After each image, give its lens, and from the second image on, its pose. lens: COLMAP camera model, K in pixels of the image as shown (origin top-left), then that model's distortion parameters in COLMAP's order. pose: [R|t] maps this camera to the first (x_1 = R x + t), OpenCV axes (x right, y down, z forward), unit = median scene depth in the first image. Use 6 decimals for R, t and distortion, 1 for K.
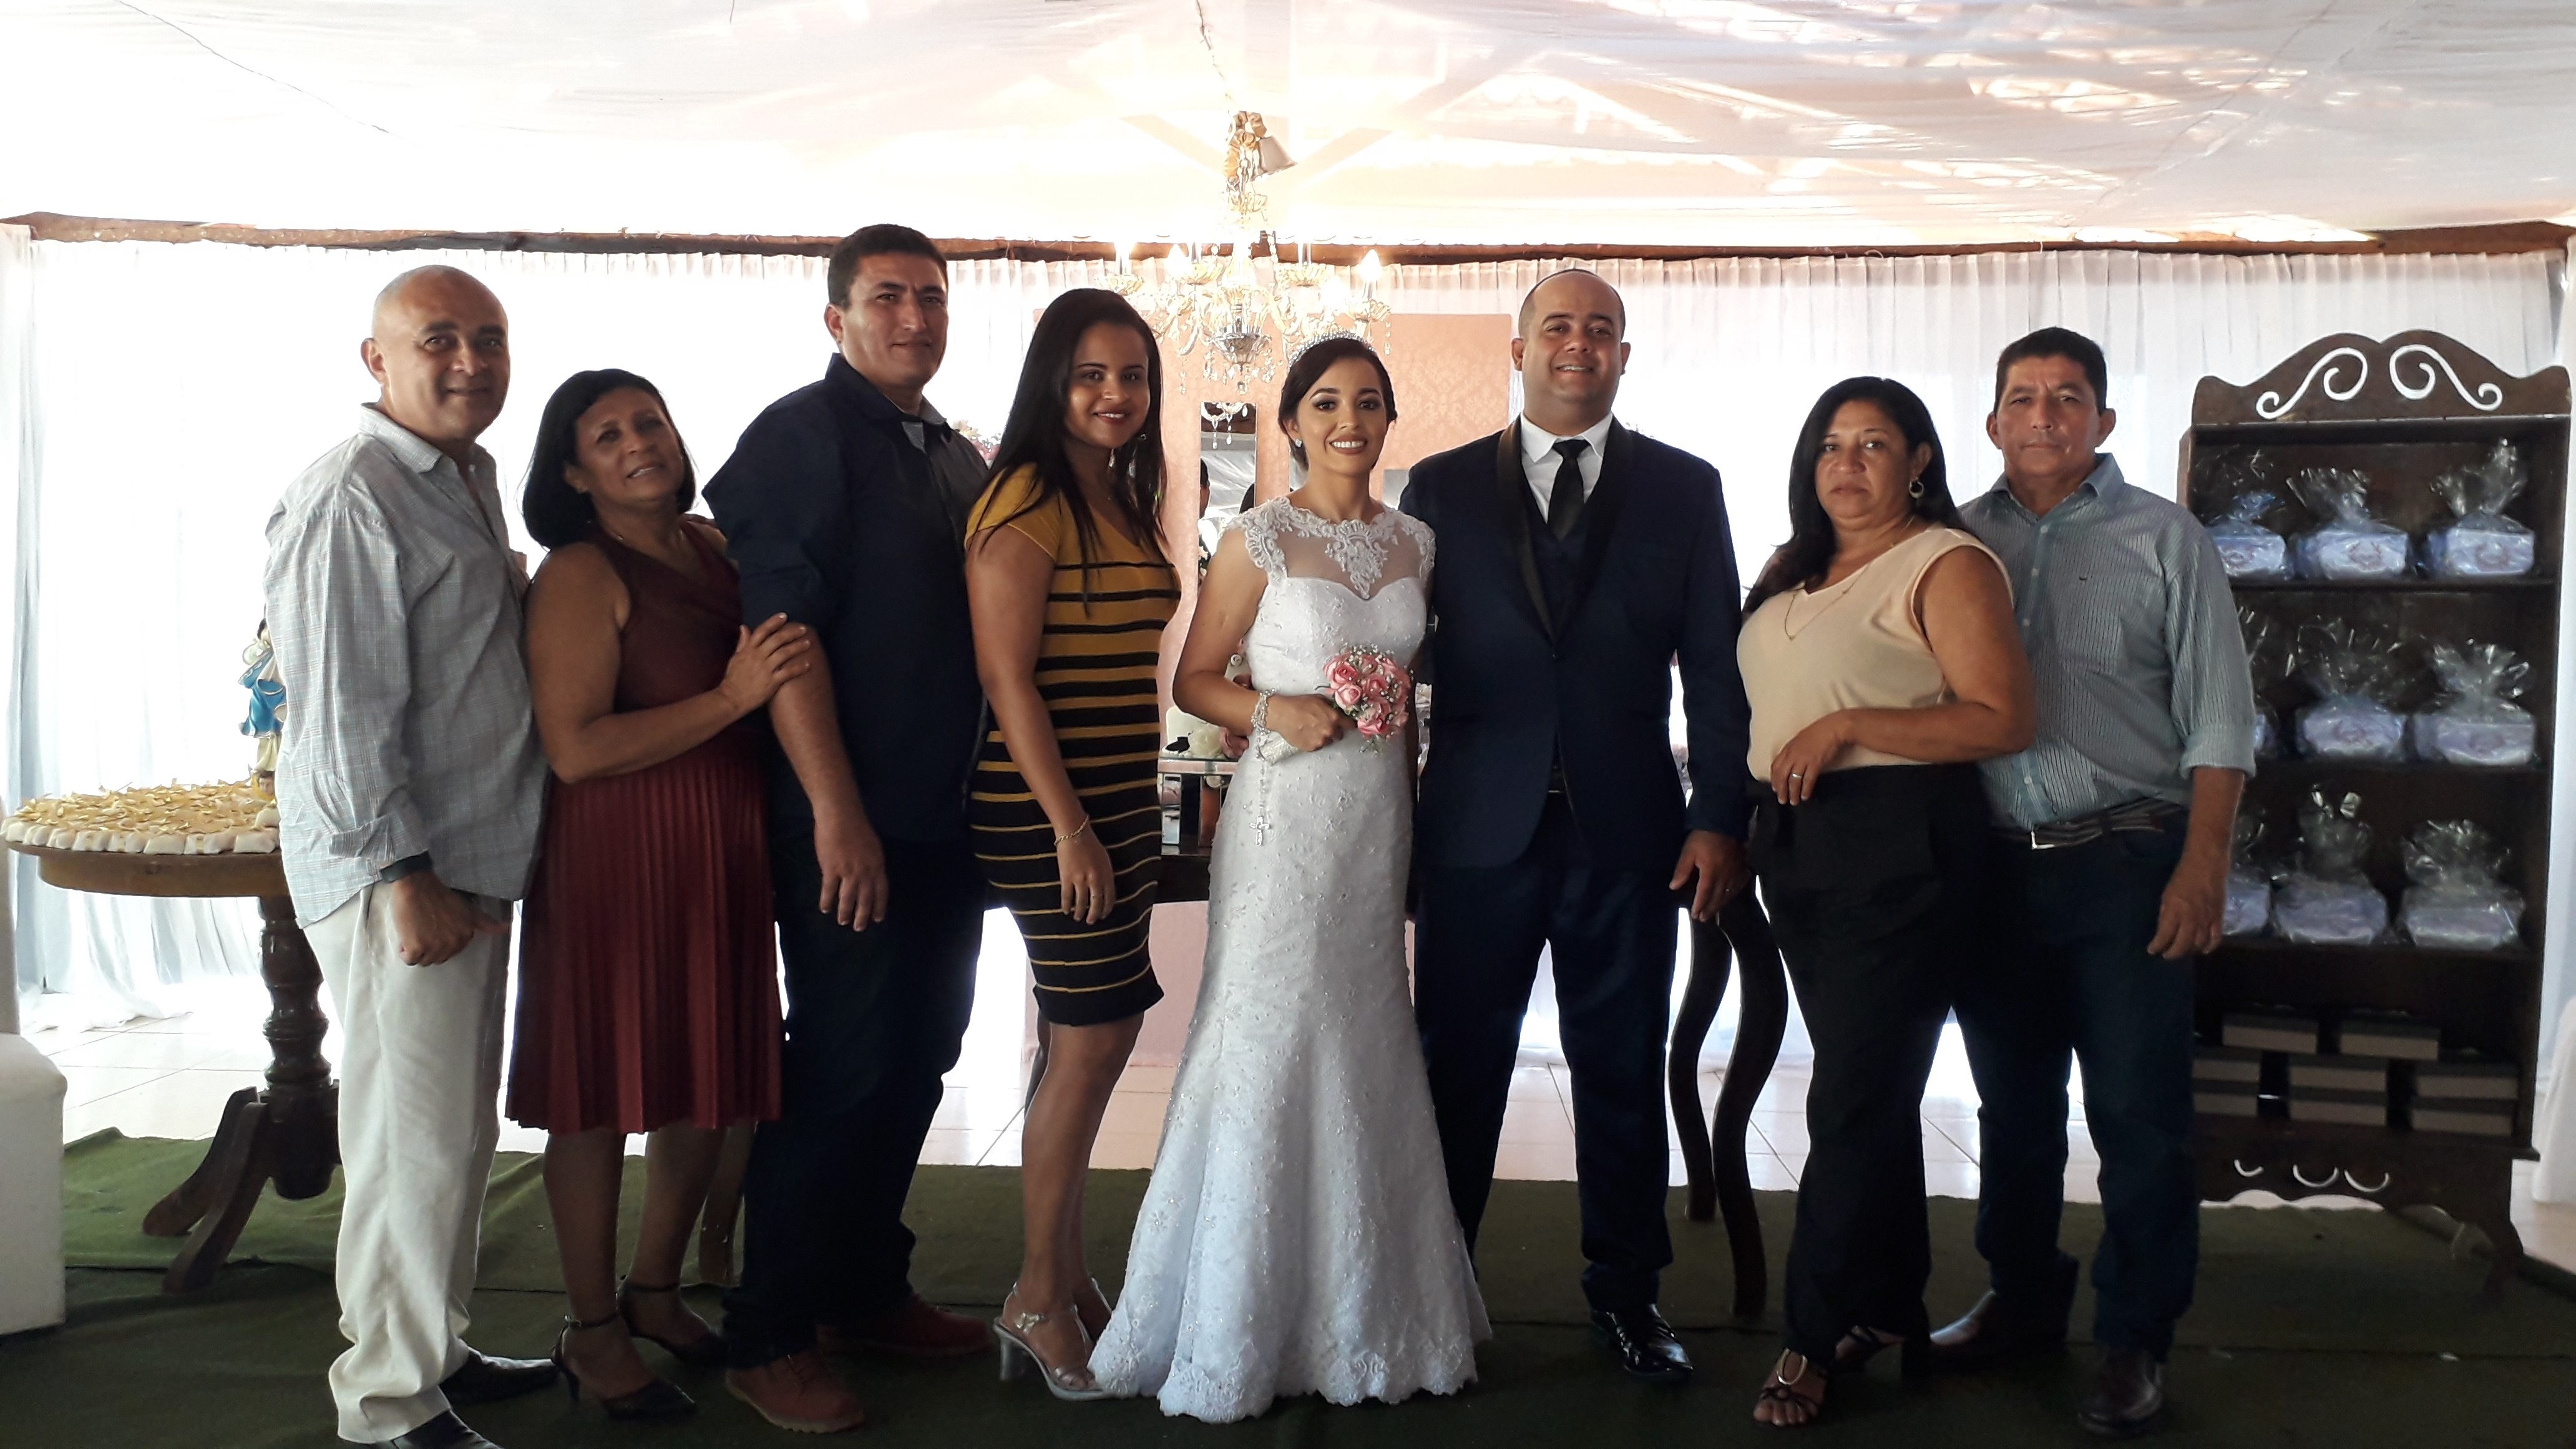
lens RADIAL K [[2073.8, 0, 1282.4], [0, 2073.8, 732.6], [0, 0, 1]] dist [0.062557, -0.107943]
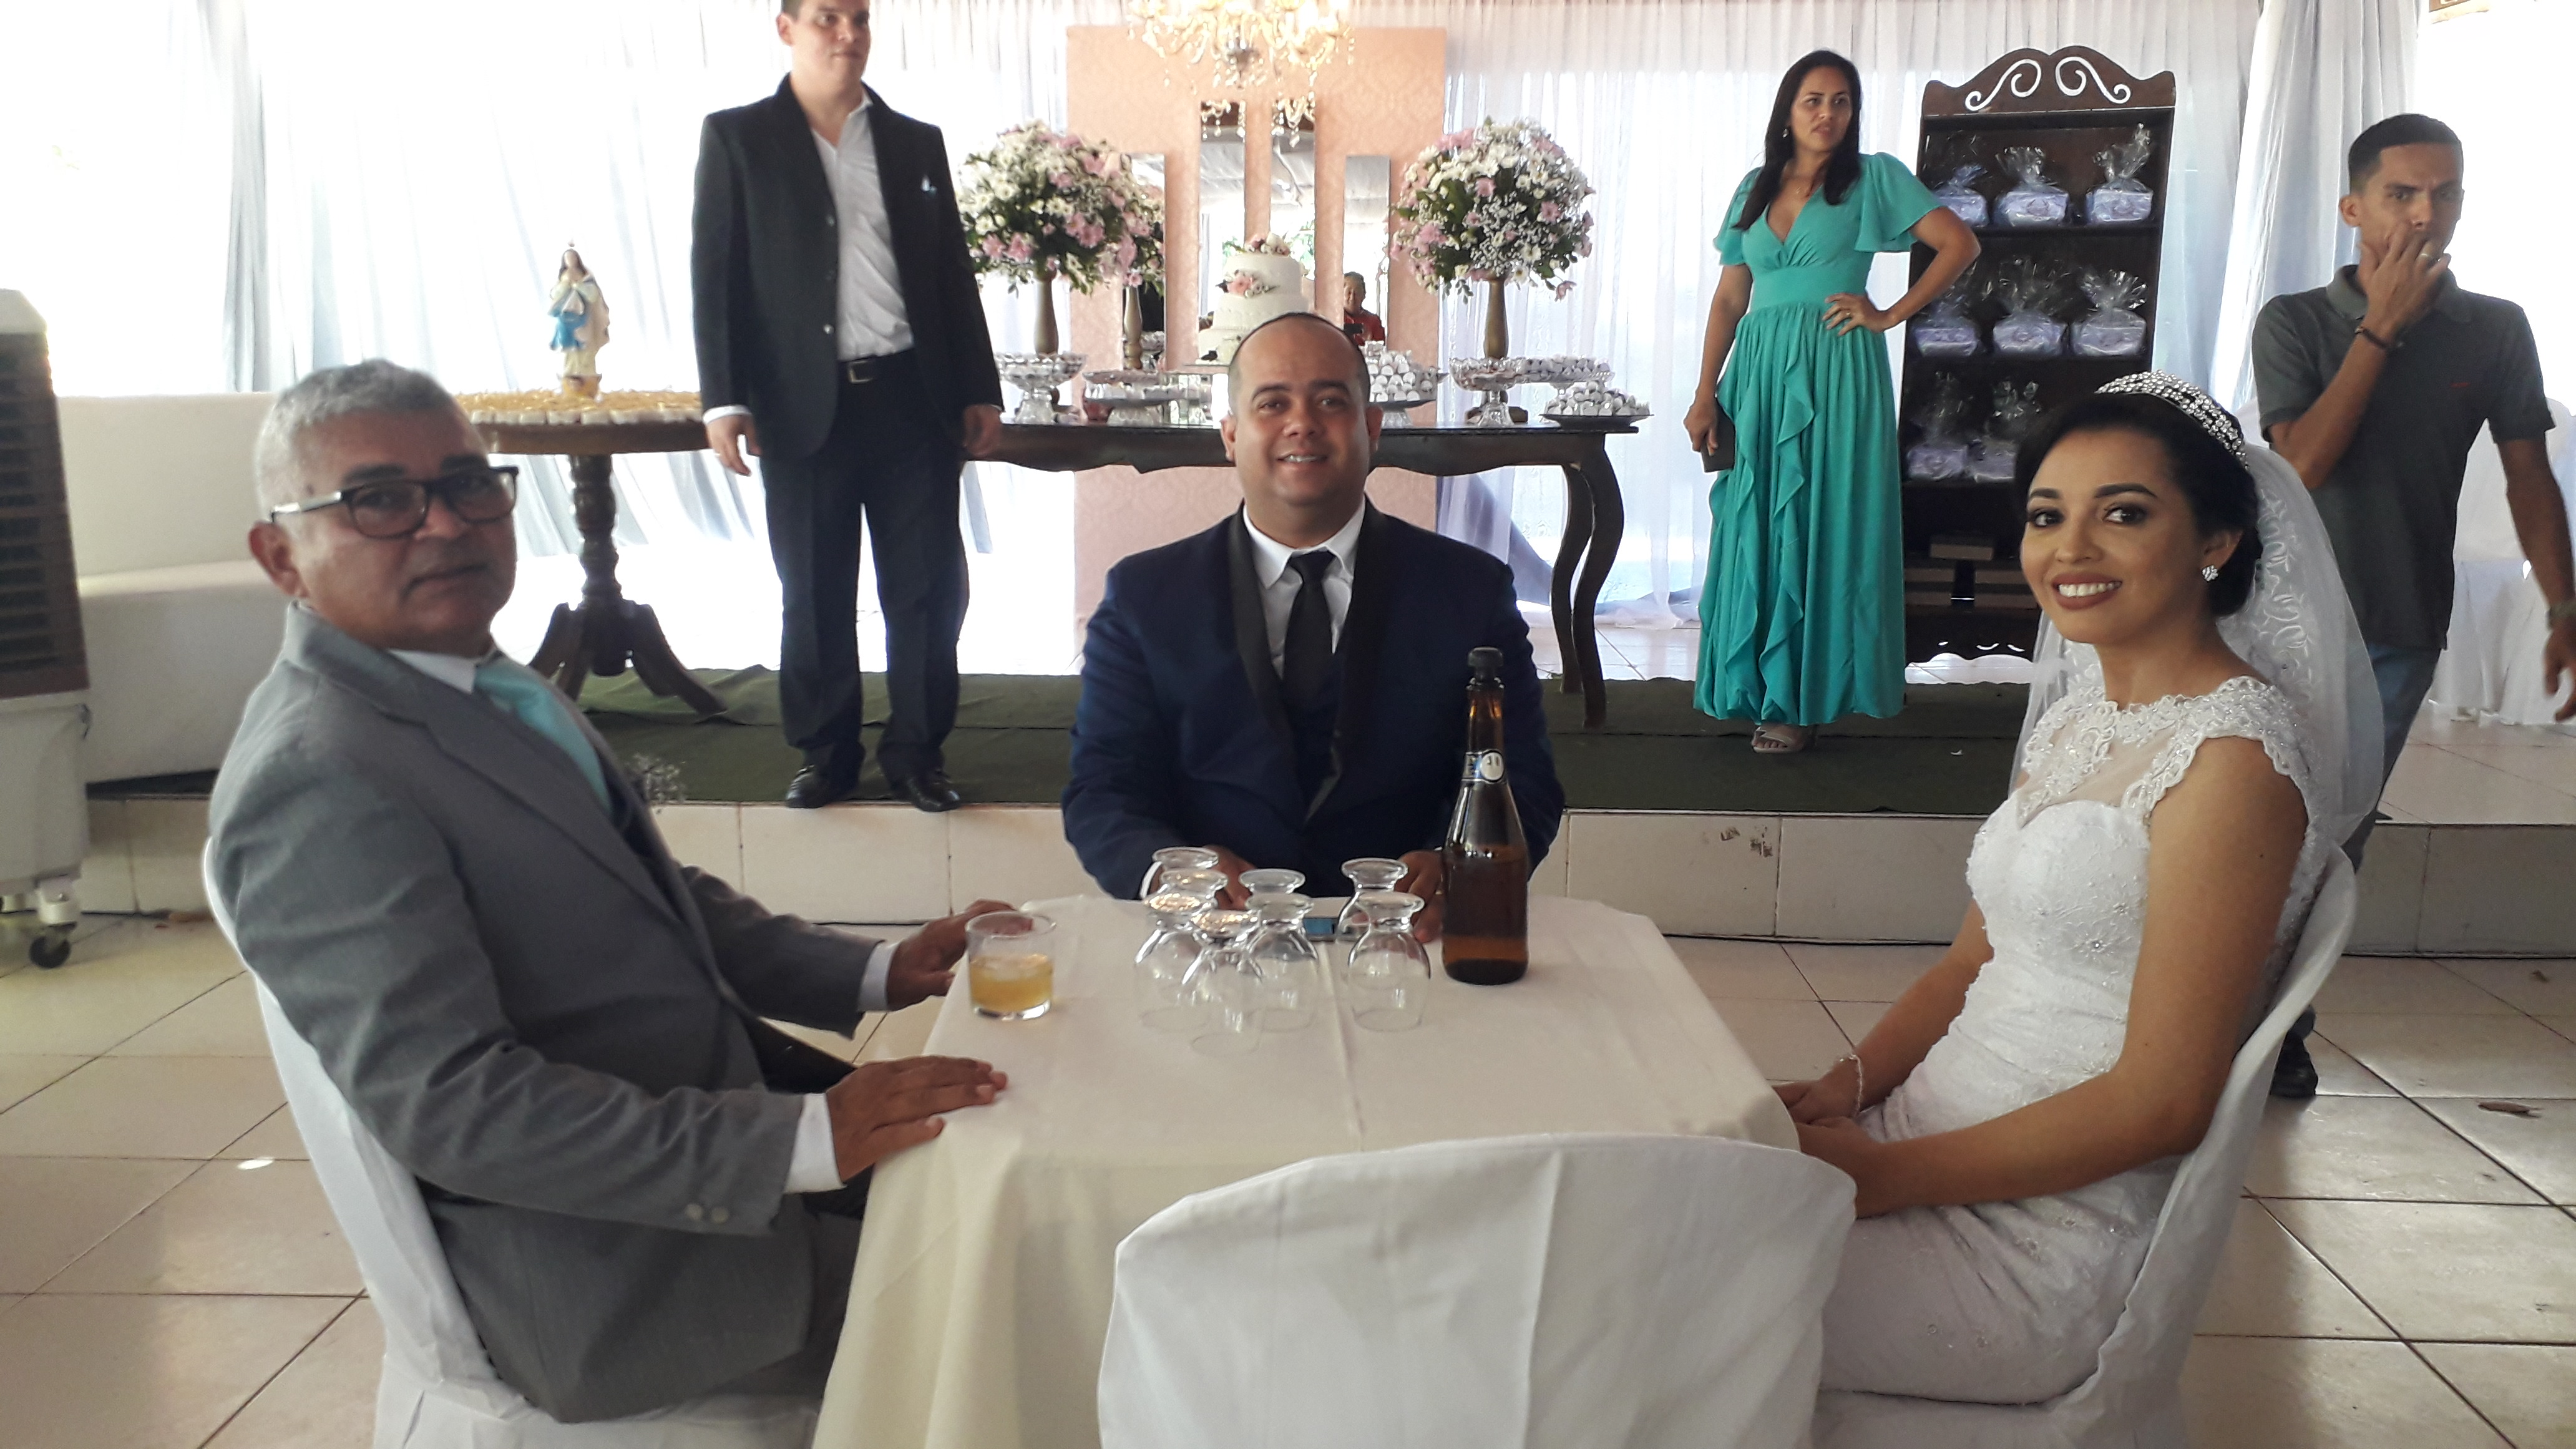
lens RADIAL K [[2073.8, 0, 1289.6], [0, 2073.8, 732.0], [0, 0, 1]] dist [0.062557, -0.107943]
pose [[0.999477, -0.015562, 0.028340, -0.038656], [0.011427, 0.989997, 0.140625, 0.061248], [-0.030245, -0.140227, 0.989657, -0.441351]]
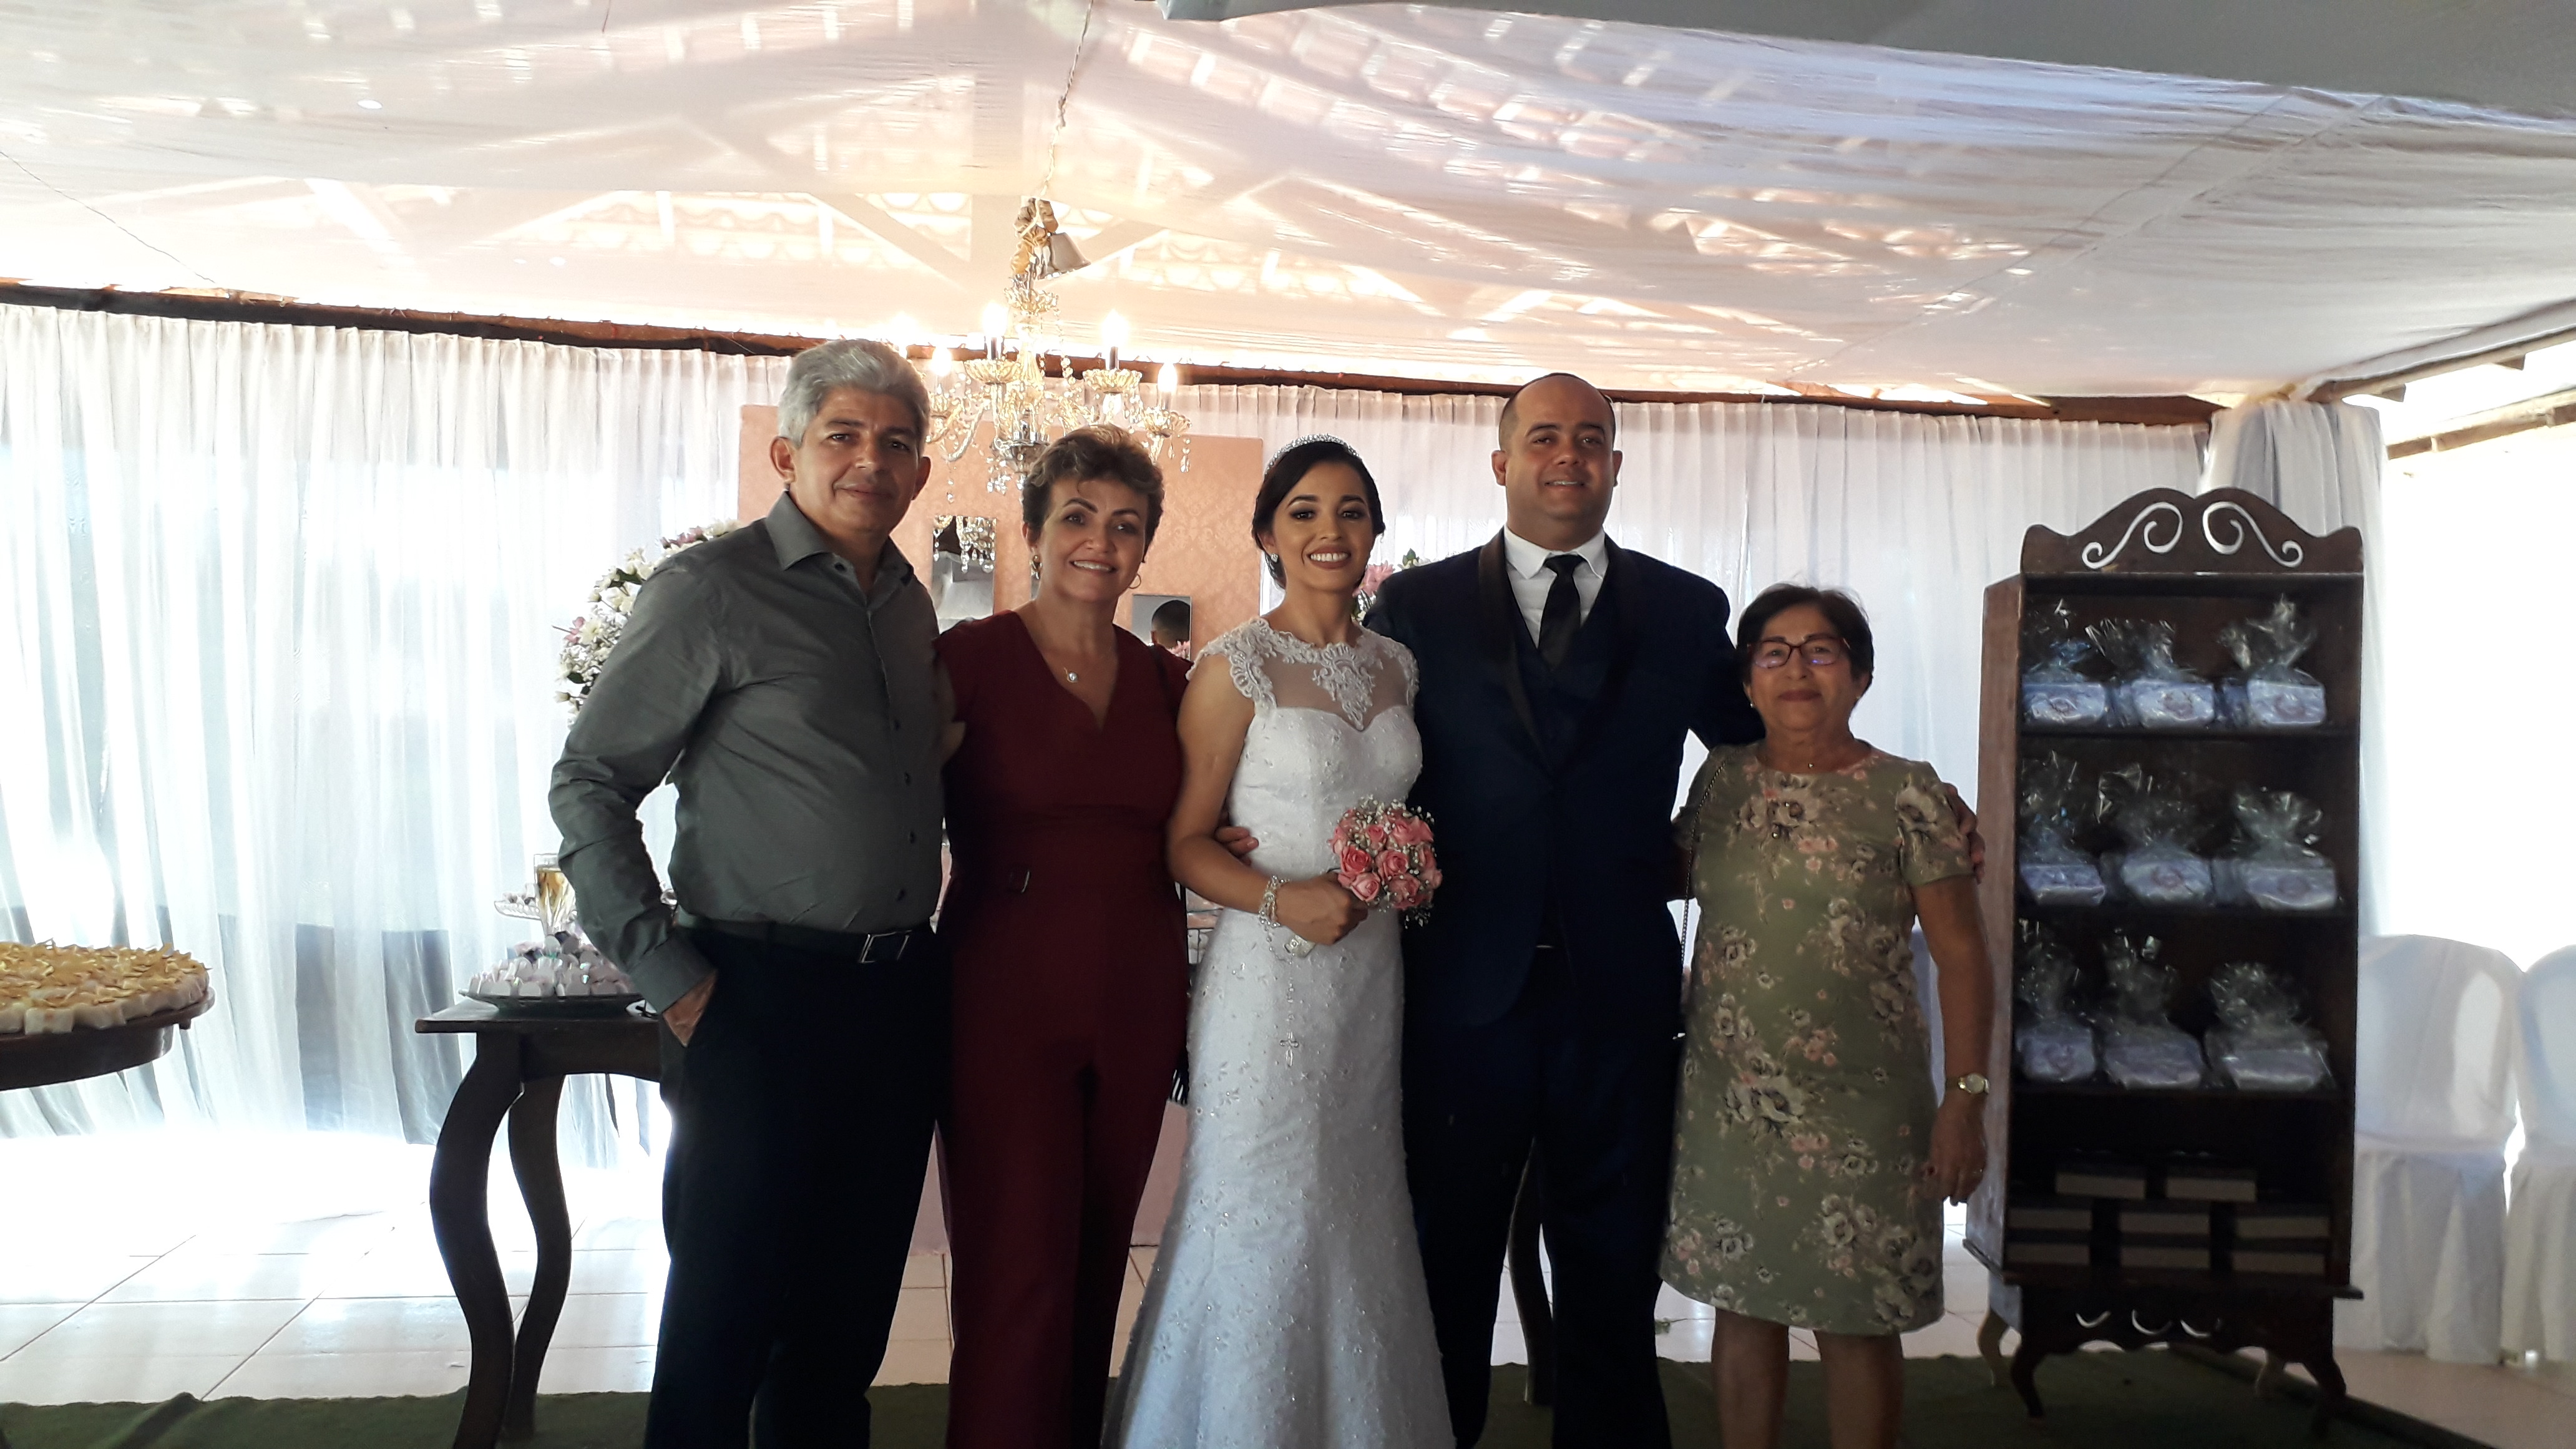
lens RADIAL K [[2073.8, 0, 1285.7], [0, 2073.8, 749.8], [0, 0, 1]] dist [0.062557, -0.107943]
pose [[0.971862, 0.011330, 0.235277, -0.143980], [0.002174, 0.998368, -0.057060, -0.005133], [-0.235539, 0.055966, 0.970252, 0.111308]]
